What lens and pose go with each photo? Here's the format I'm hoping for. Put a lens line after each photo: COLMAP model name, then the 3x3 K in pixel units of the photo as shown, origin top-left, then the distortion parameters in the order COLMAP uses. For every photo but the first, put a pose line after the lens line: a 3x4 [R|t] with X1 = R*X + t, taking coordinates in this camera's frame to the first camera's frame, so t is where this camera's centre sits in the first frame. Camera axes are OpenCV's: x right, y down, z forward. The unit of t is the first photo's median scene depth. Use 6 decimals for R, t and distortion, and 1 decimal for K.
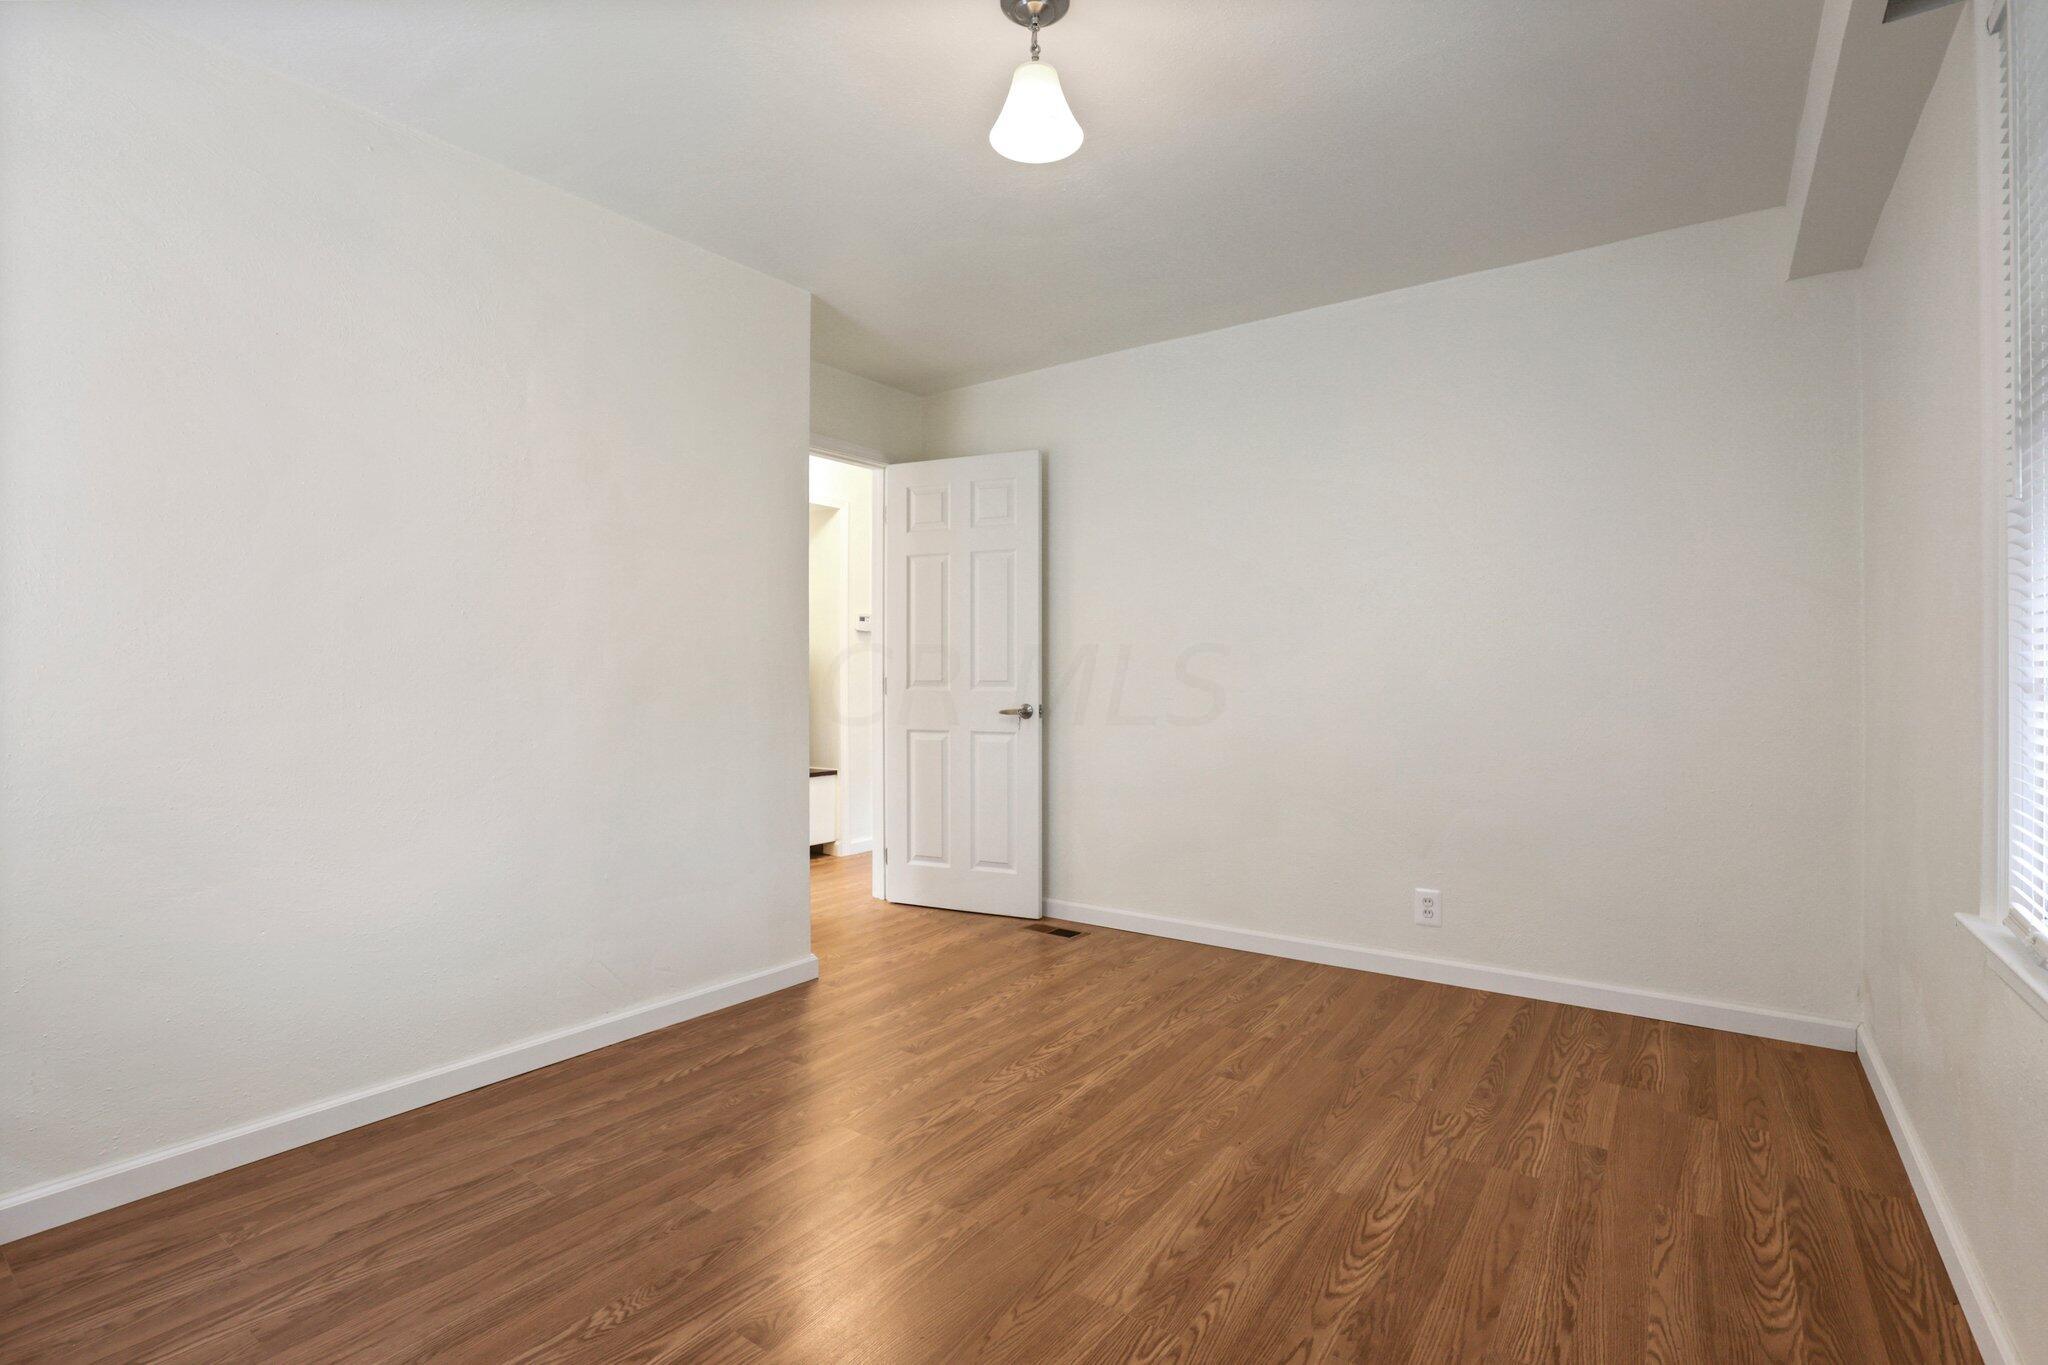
lens RADIAL K [[969.5, 0, 1020.9], [0, 969.5, 713.1], [0, 0, 1]] dist [-0.014832, 0.000418]
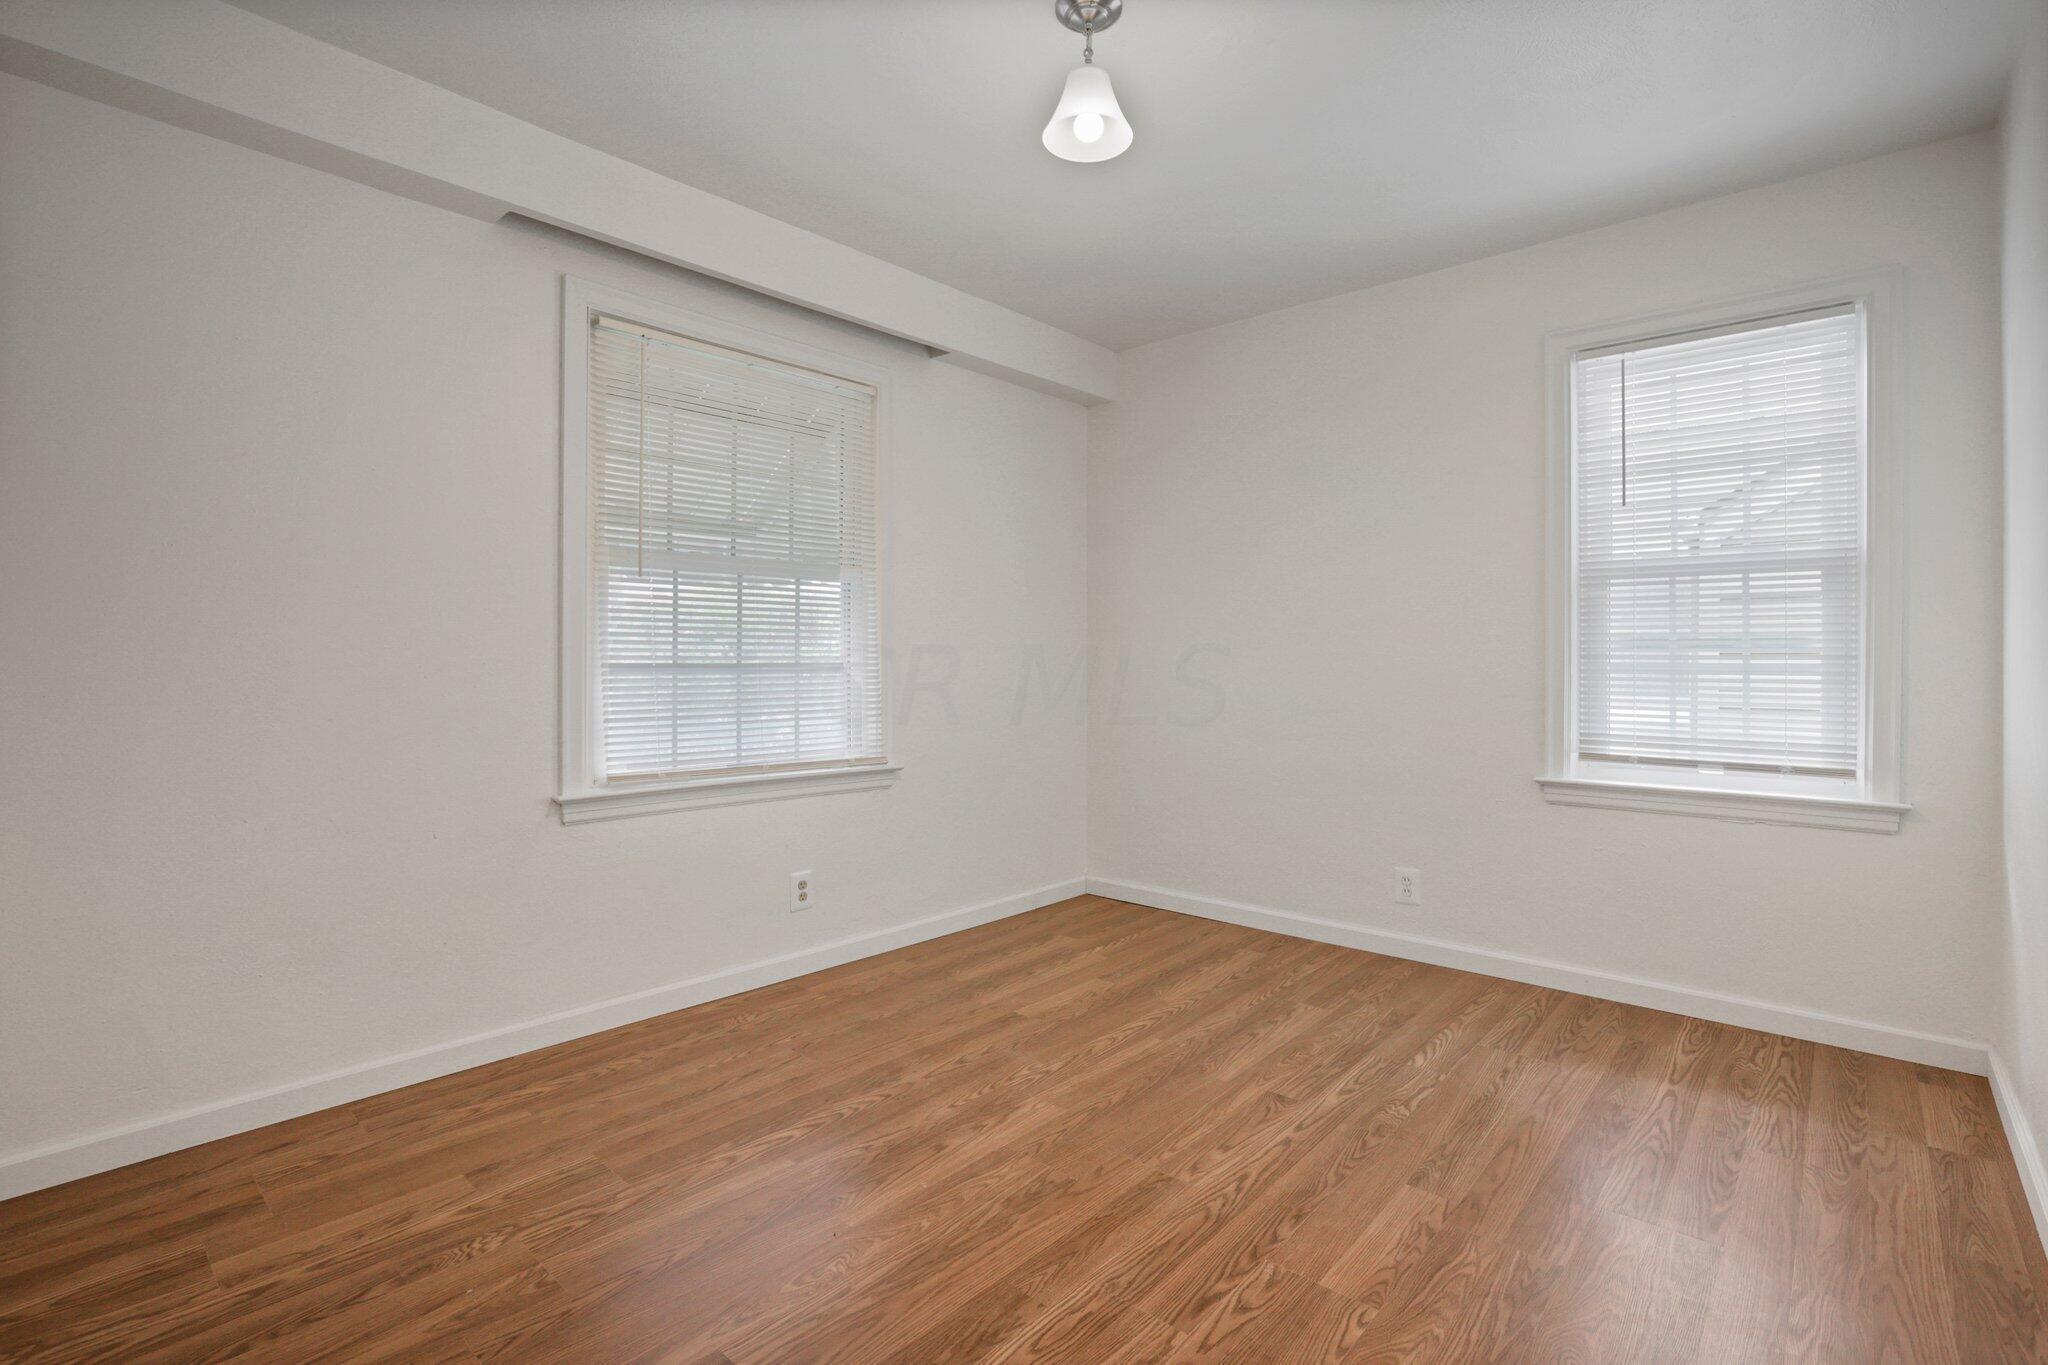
lens RADIAL K [[957.2, 0, 1032.8], [0, 957.2, 653.7], [0, 0, 1]] dist [-0.006006, -0.000256]
pose [[-0.995908, 0.000901, 0.090372, -0.017840], [0.003557, 0.999566, 0.029229, -0.075498], [-0.090307, 0.029431, -0.995479, 2.027281]]
